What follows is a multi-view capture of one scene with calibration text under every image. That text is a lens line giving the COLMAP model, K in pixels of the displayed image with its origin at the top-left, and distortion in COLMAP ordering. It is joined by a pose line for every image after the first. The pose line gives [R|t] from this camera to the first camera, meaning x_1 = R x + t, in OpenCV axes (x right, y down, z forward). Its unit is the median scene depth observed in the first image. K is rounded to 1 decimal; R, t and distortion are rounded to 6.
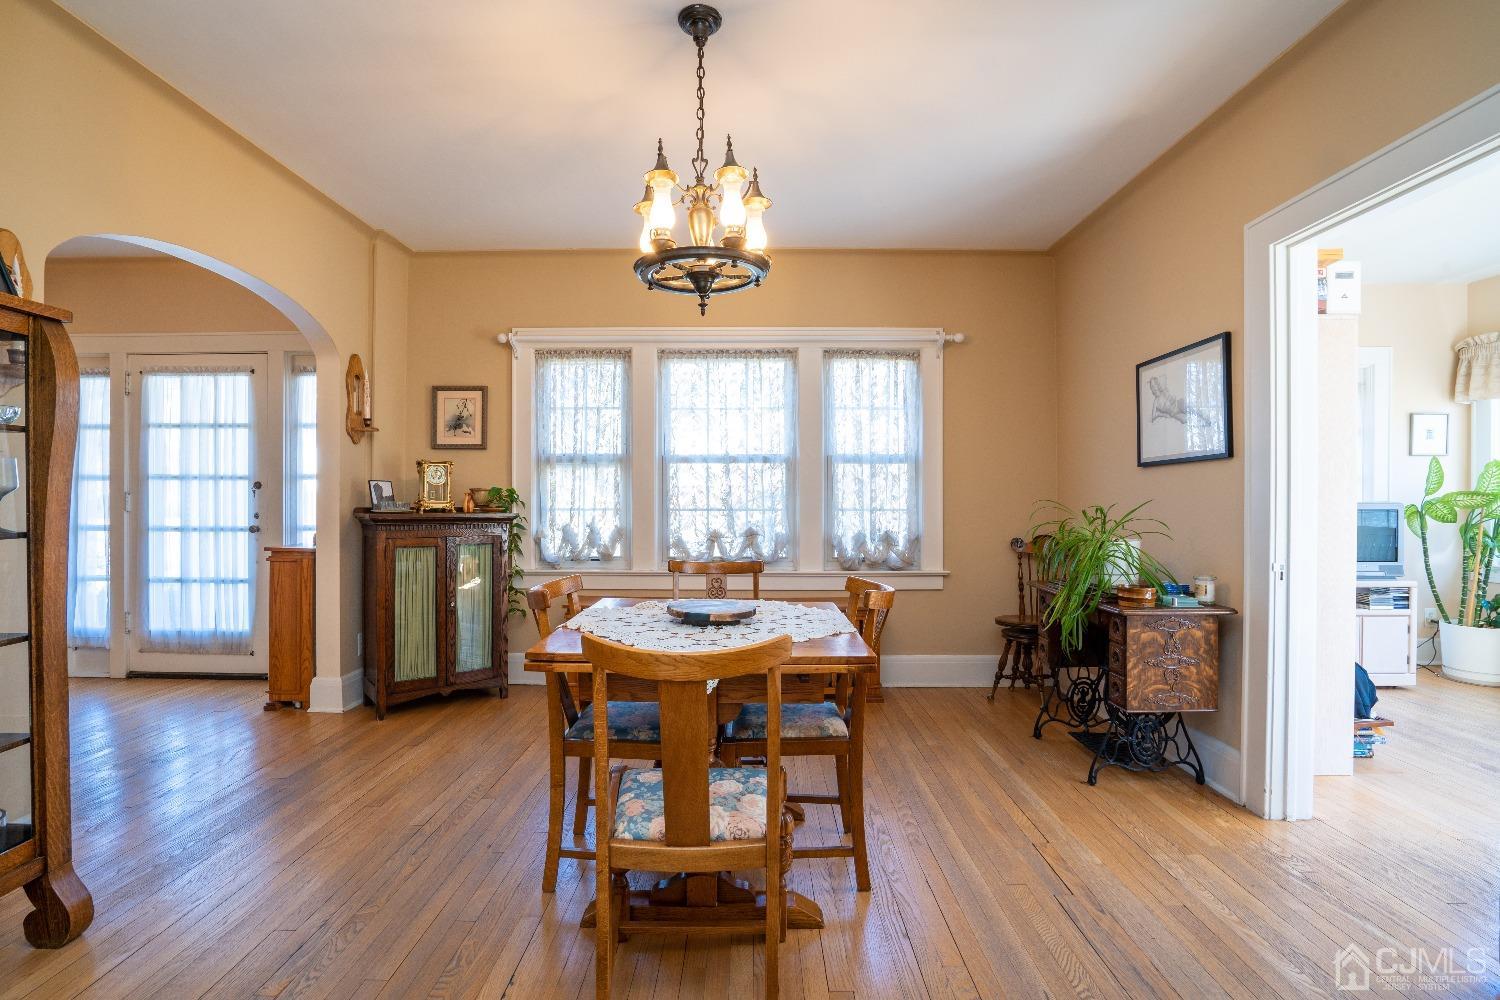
lens RADIAL K [[705.0, 0, 749.3], [0, 705.0, 497.3], [0, 0, 1]] dist [-0.045923, 0.016522]
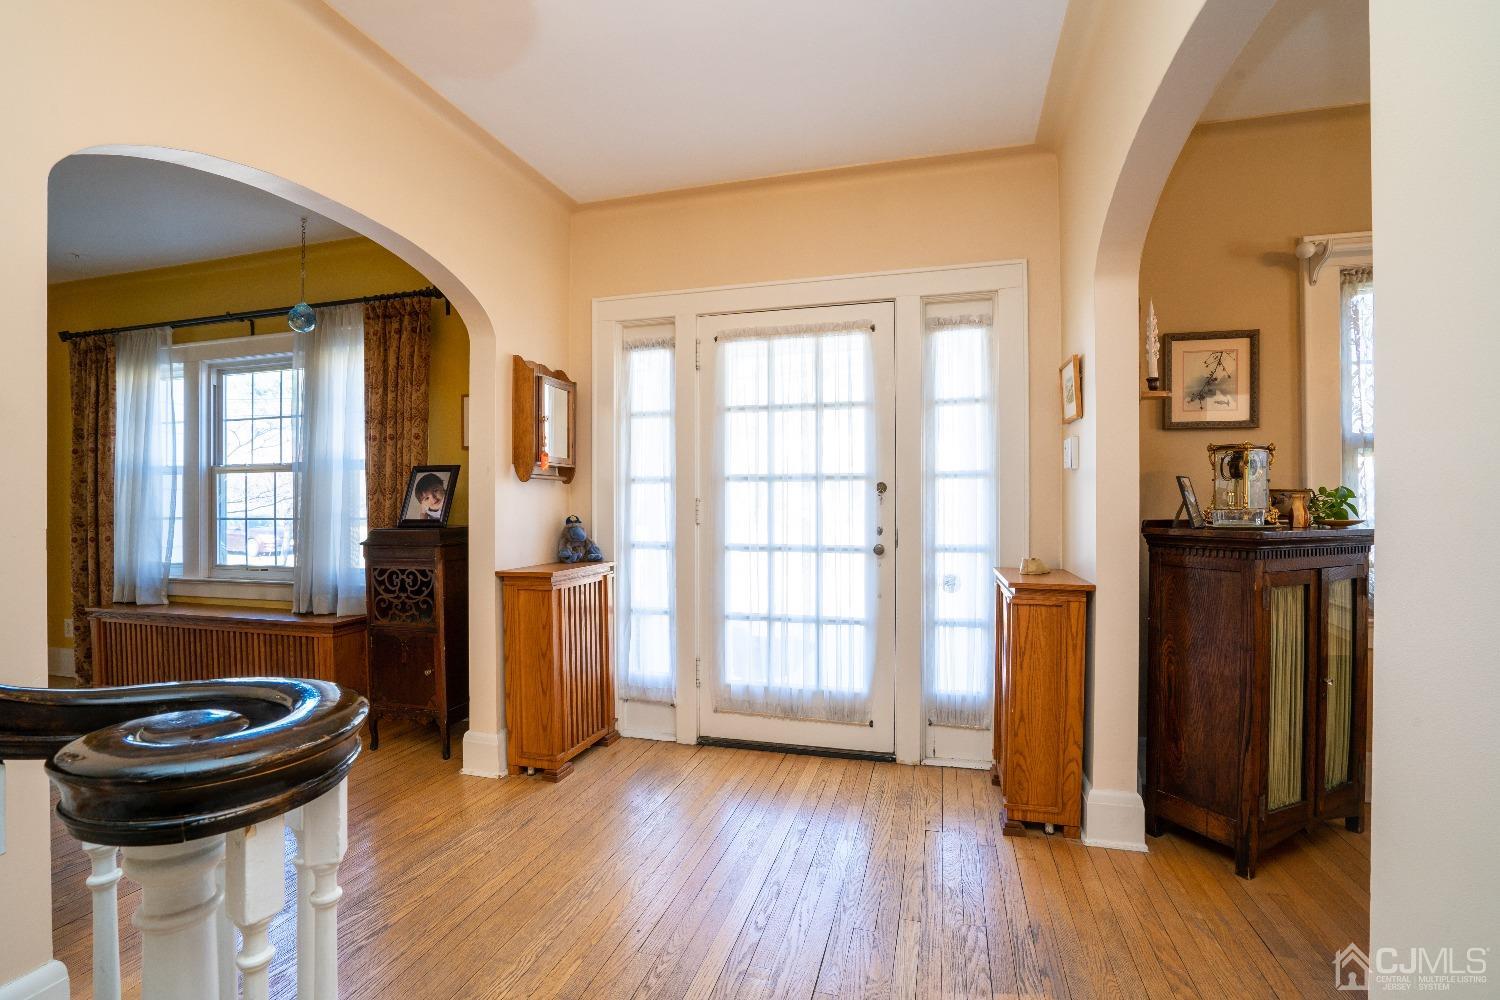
lens RADIAL K [[705.0, 0, 740.8], [0, 705.0, 508.5], [0, 0, 1]] dist [-0.045923, 0.016522]
pose [[0.966871, -0.002799, -0.255251, -0.666117], [0.003737, 0.999988, 0.003190, 0.000651], [0.255239, -0.004038, 0.966870, 0.266657]]
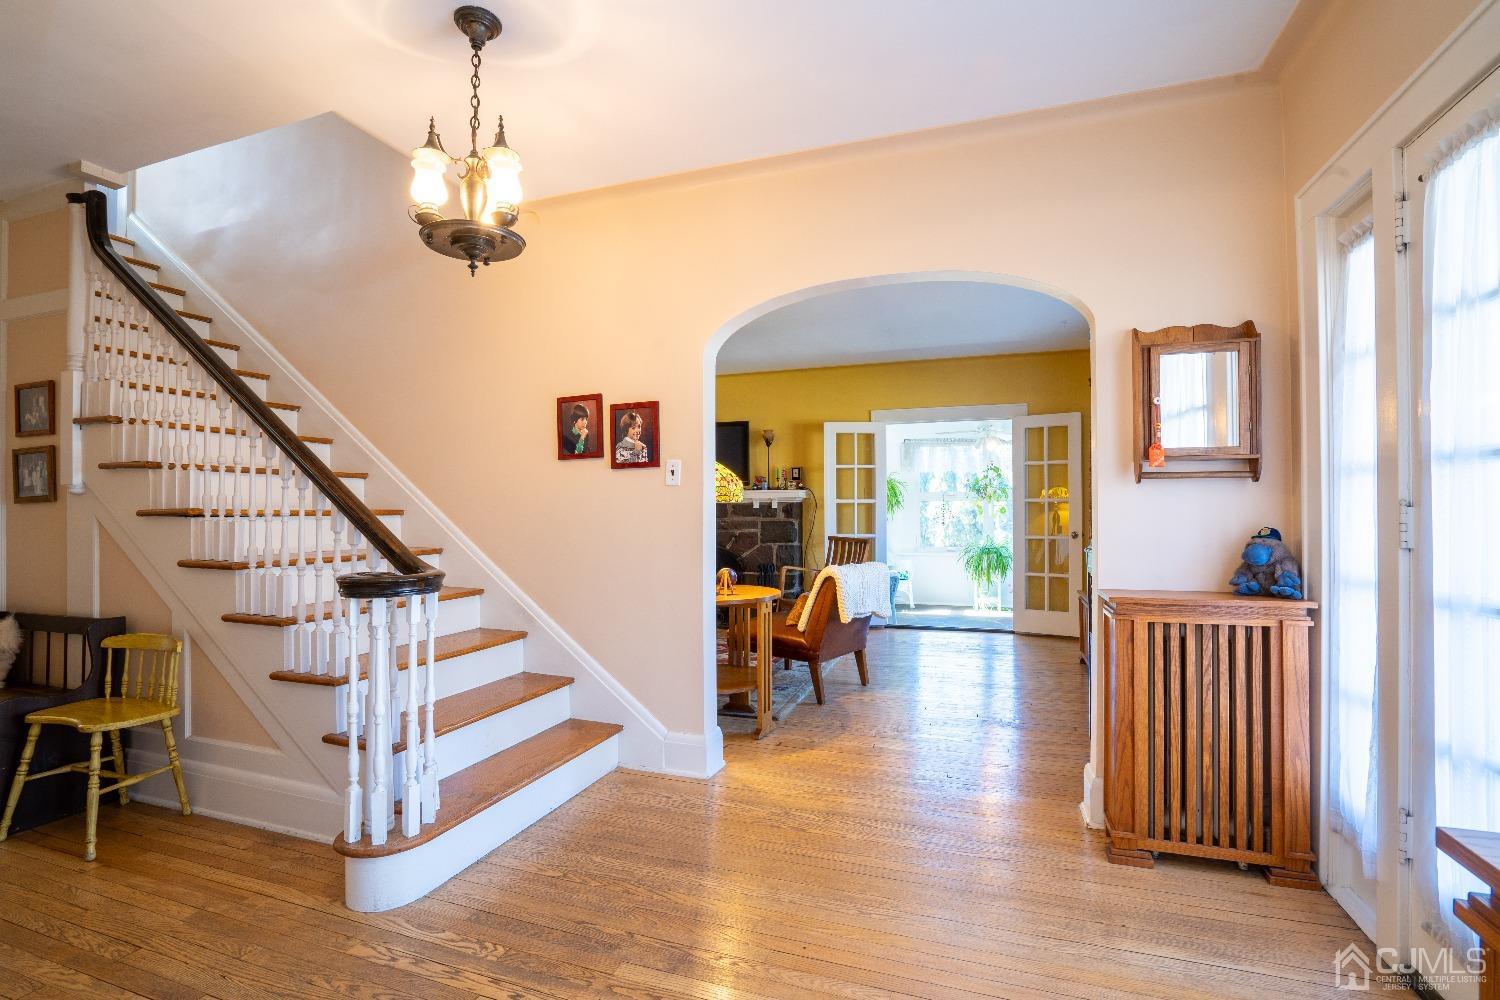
lens RADIAL K [[705.0, 0, 754.6], [0, 705.0, 501.0], [0, 0, 1]] dist [-0.045923, 0.016522]
pose [[-0.320004, -0.012346, -0.947336, -0.424971], [0.000402, 0.999913, -0.013167, -0.002525], [0.947416, -0.004594, -0.319971, 0.774507]]
